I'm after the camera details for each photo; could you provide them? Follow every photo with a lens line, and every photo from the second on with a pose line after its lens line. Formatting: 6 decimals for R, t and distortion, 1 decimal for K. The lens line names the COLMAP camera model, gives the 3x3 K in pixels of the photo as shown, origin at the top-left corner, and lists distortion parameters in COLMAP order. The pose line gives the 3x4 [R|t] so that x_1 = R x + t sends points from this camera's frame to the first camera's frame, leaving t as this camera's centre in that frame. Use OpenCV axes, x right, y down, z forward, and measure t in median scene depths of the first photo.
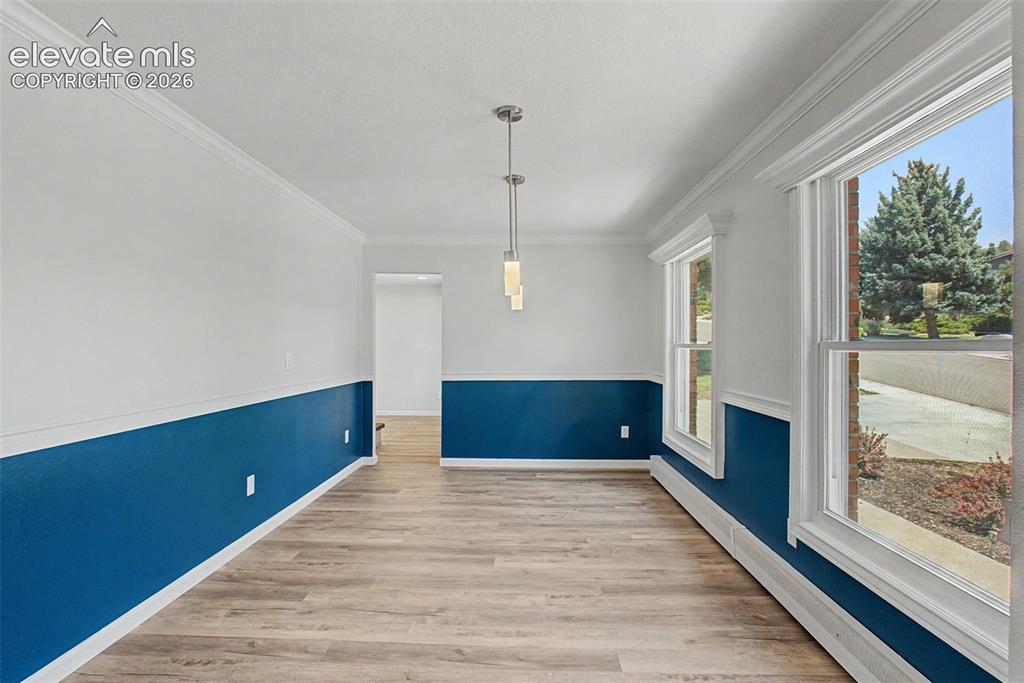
lens RADIAL K [[471.1, 0, 507.2], [0, 471.1, 345.7], [0, 0, 1]] dist [-0.020658, 0.001638]
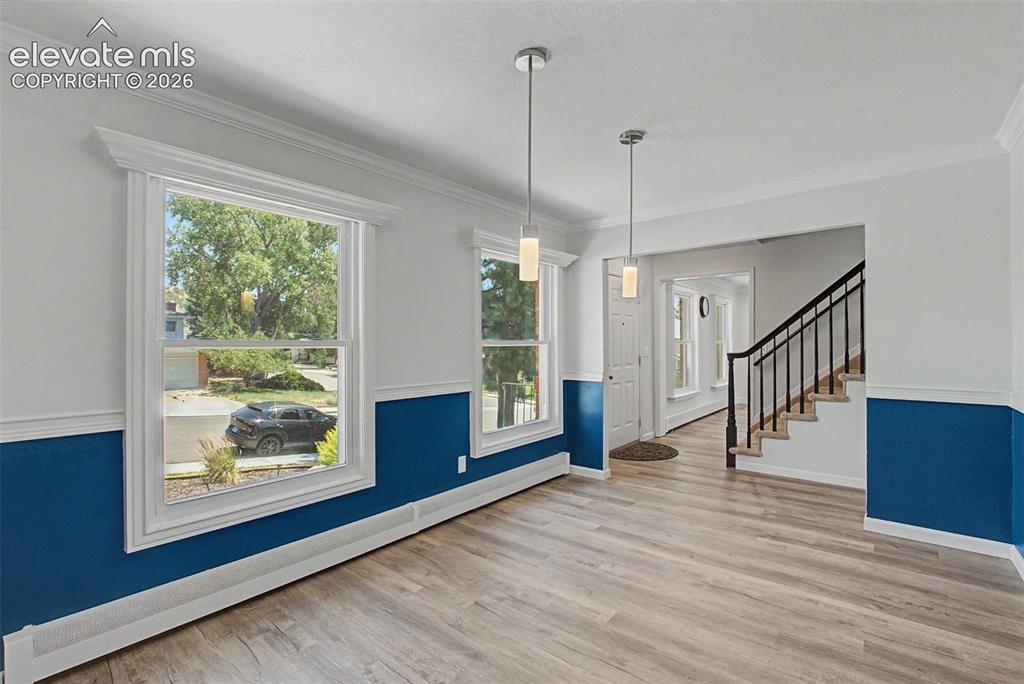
lens RADIAL K [[471.1, 0, 513.6], [0, 471.1, 338.7], [0, 0, 1]] dist [-0.020658, 0.001638]
pose [[-0.803711, 0.009252, 0.594948, -0.391800], [0.002789, 0.999927, -0.011783, 0.006241], [-0.595014, -0.007811, -0.803678, 1.862655]]
